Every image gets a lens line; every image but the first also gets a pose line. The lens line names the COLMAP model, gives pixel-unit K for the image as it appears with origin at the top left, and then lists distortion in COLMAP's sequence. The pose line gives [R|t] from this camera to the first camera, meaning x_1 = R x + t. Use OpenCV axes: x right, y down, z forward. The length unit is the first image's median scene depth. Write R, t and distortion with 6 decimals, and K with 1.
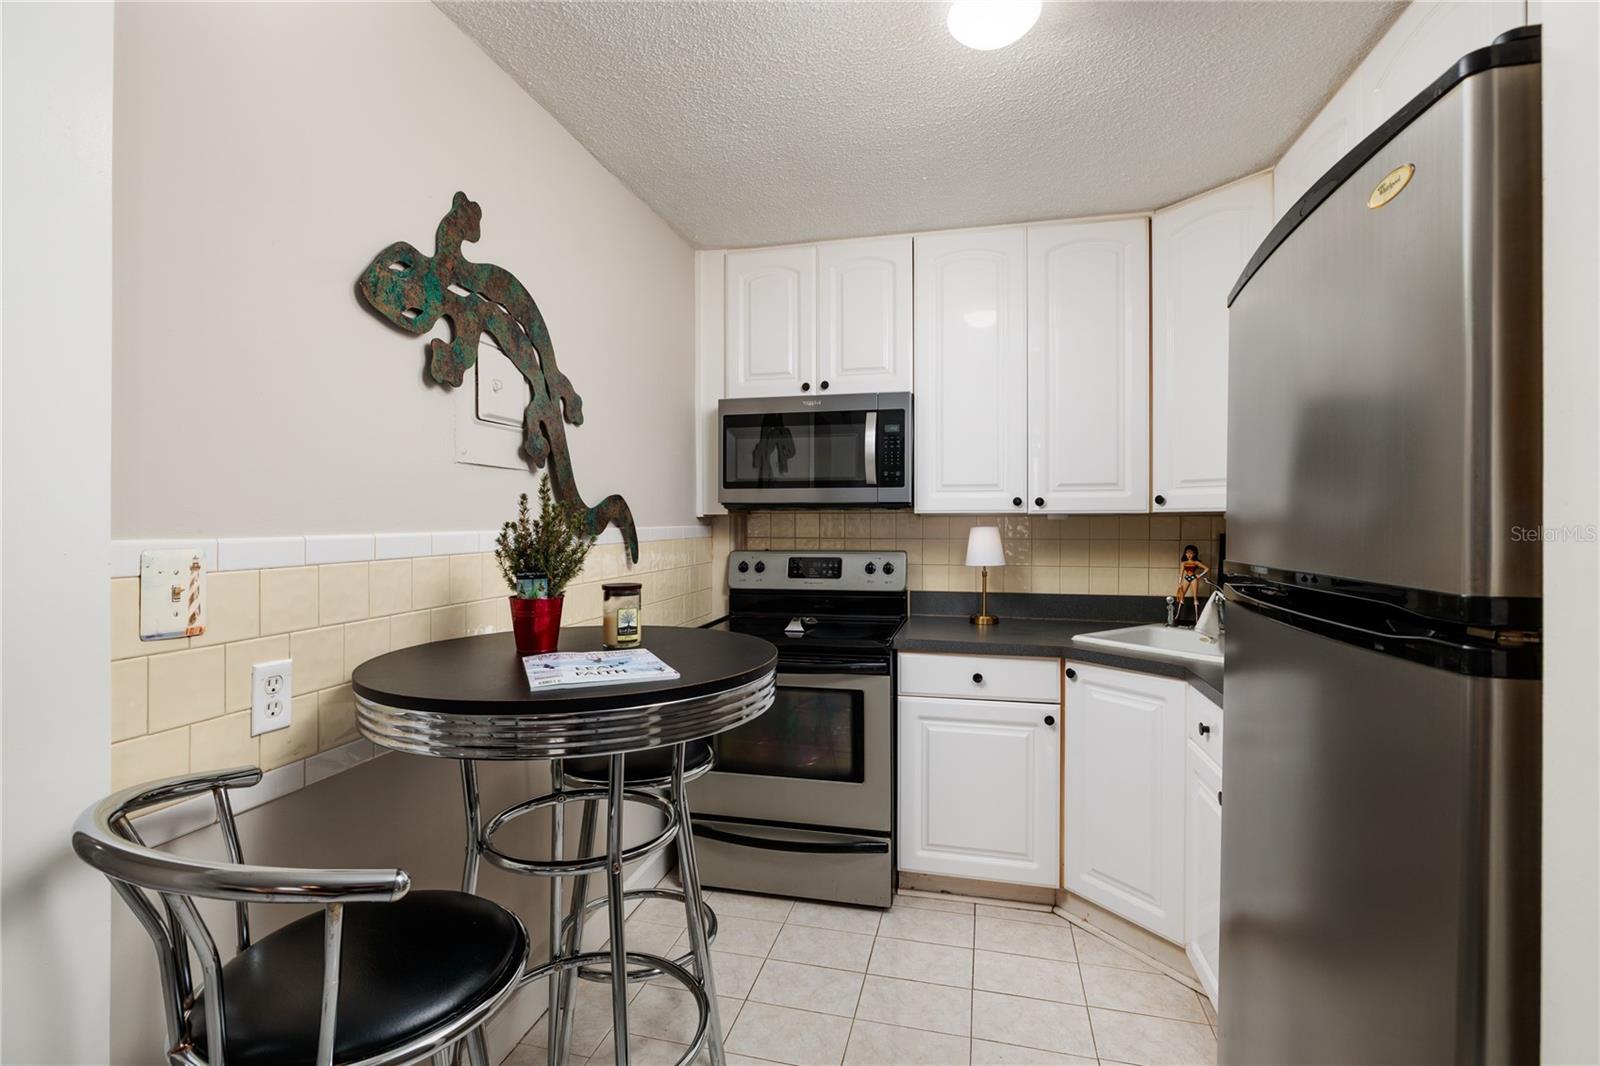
lens RADIAL K [[760.2, 0, 795.0], [0, 760.2, 525.4], [0, 0, 1]] dist [0.004278, 0.000661]
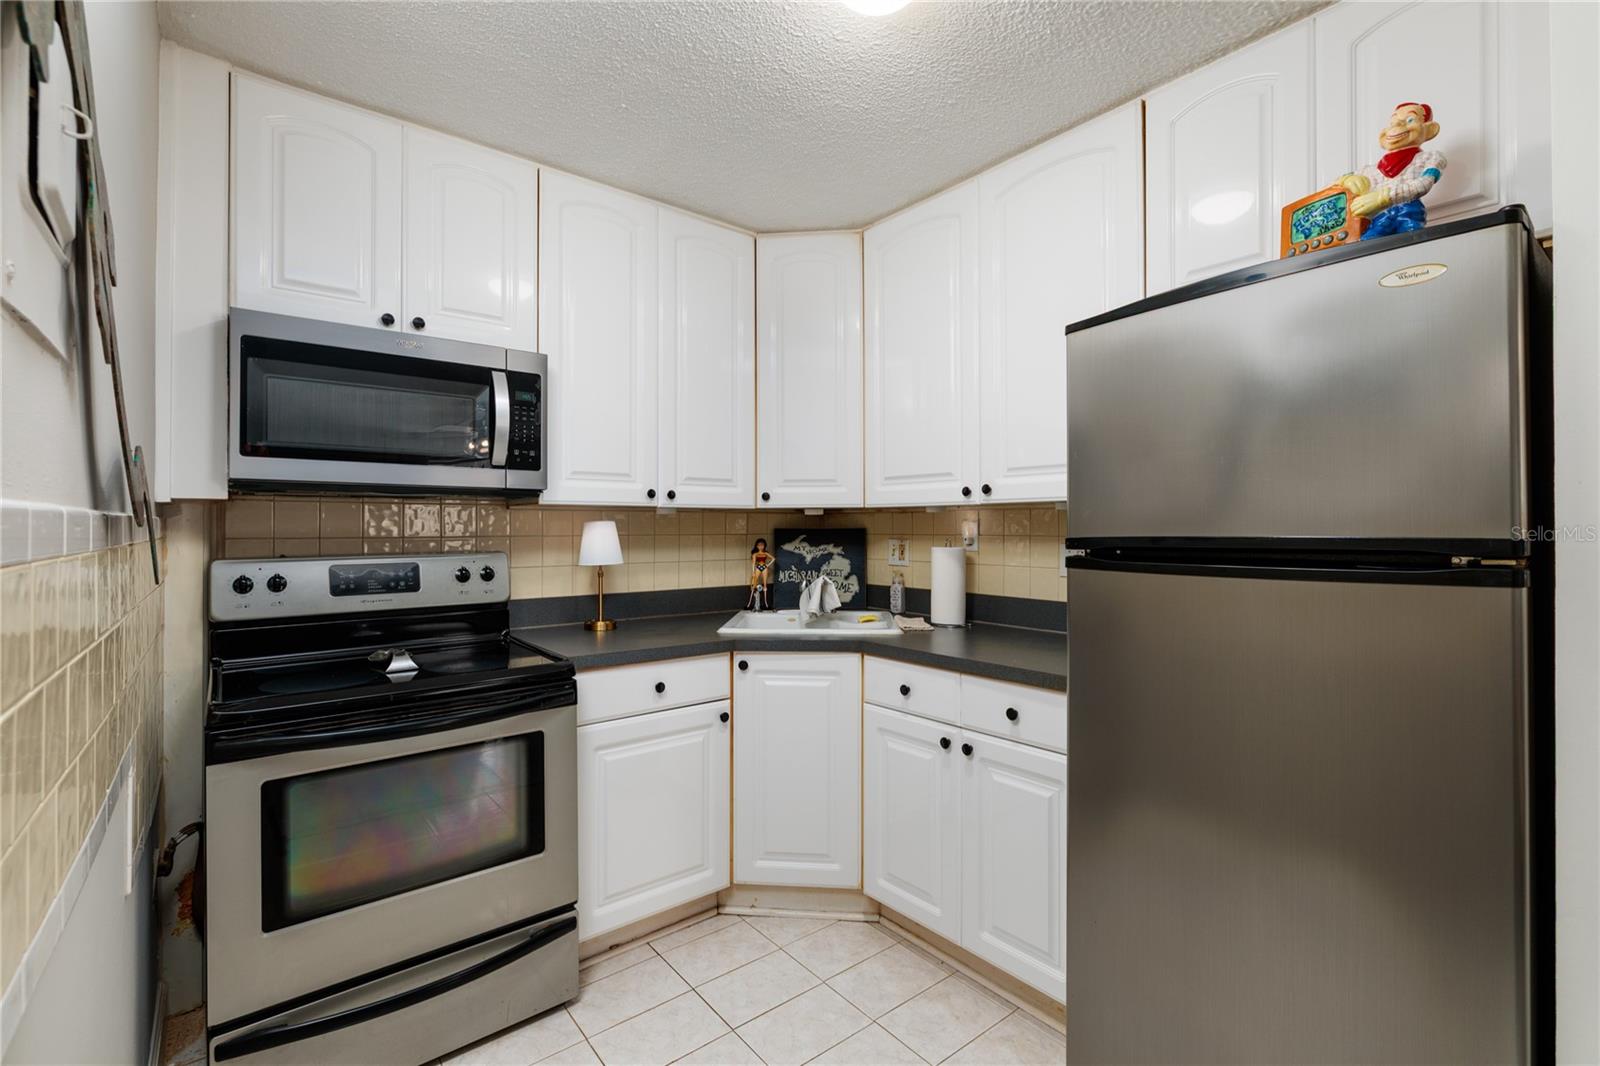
lens RADIAL K [[719.9, 0, 814.0], [0, 719.9, 522.0], [0, 0, 1]] dist [0.000070, -0.000939]
pose [[0.592366, 0.005567, 0.805650, -0.311409], [0.007399, 0.999896, -0.012349, 0.016332], [-0.805635, 0.013277, 0.592263, 0.322845]]
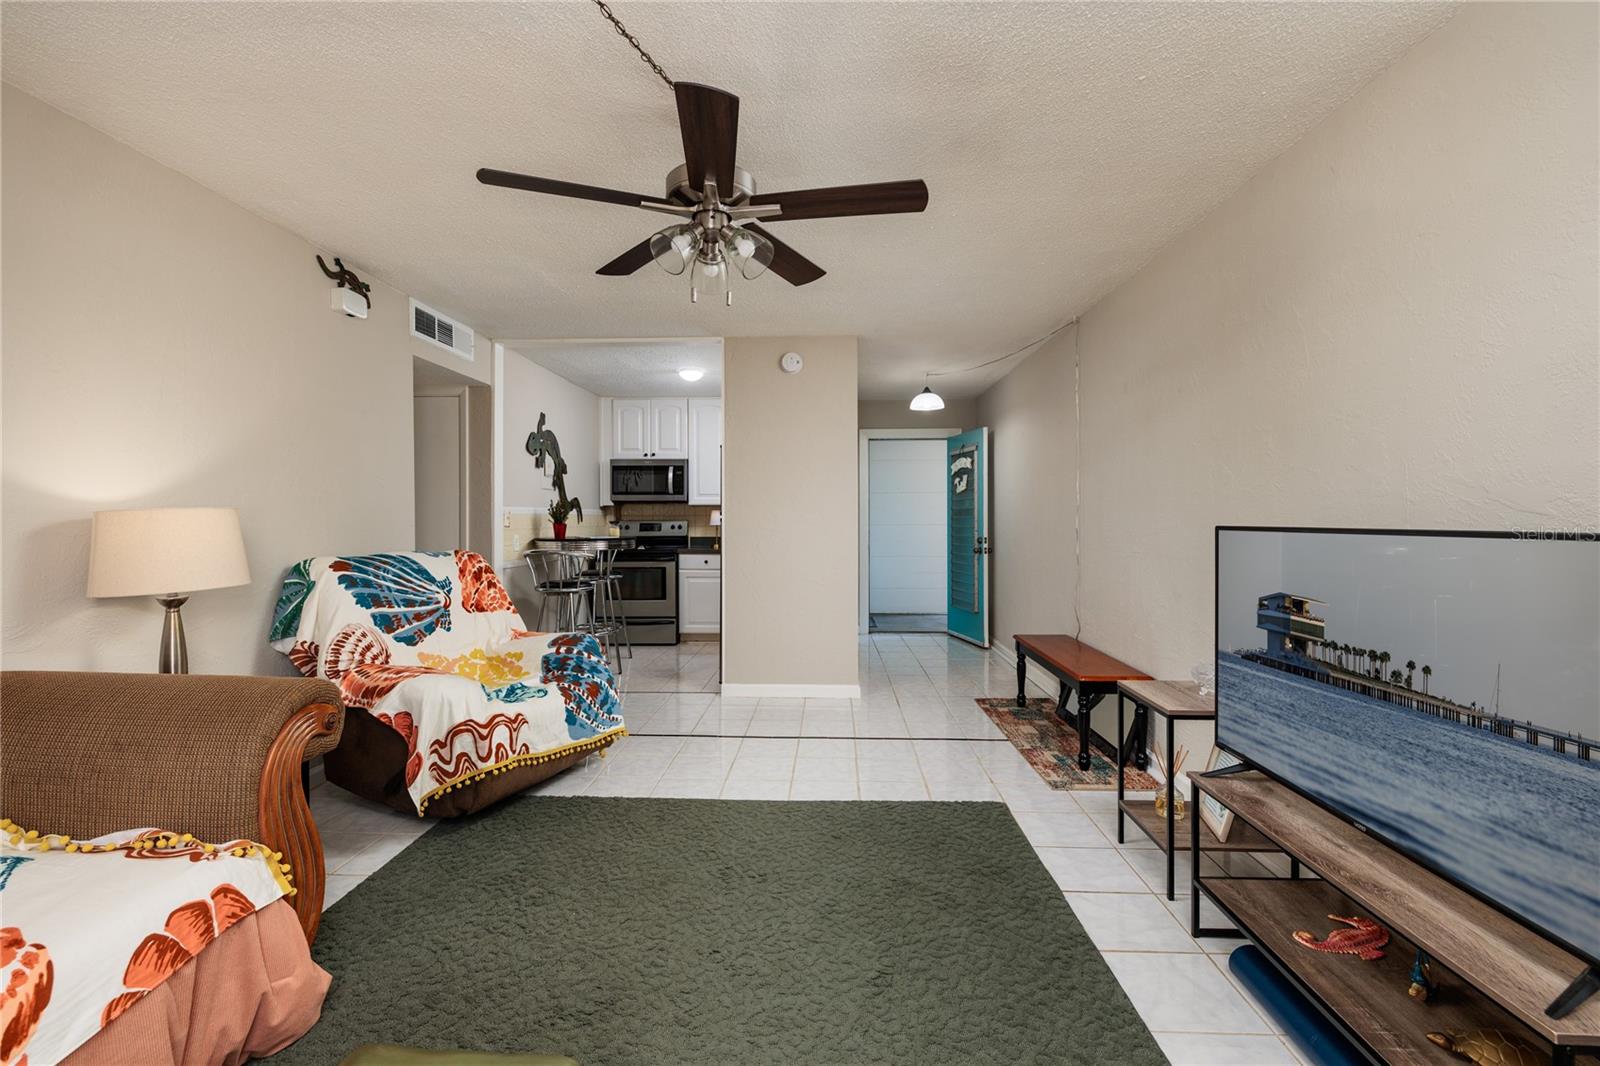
lens RADIAL K [[676.4, 0, 813.5], [0, 676.4, 531.2], [0, 0, 1]] dist [-0.000019, -0.000202]
pose [[0.975902, -0.004265, 0.218167, 0.073280], [0.004099, 0.999991, 0.001216, 0.078294], [-0.218170, -0.000292, 0.975911, -1.452618]]
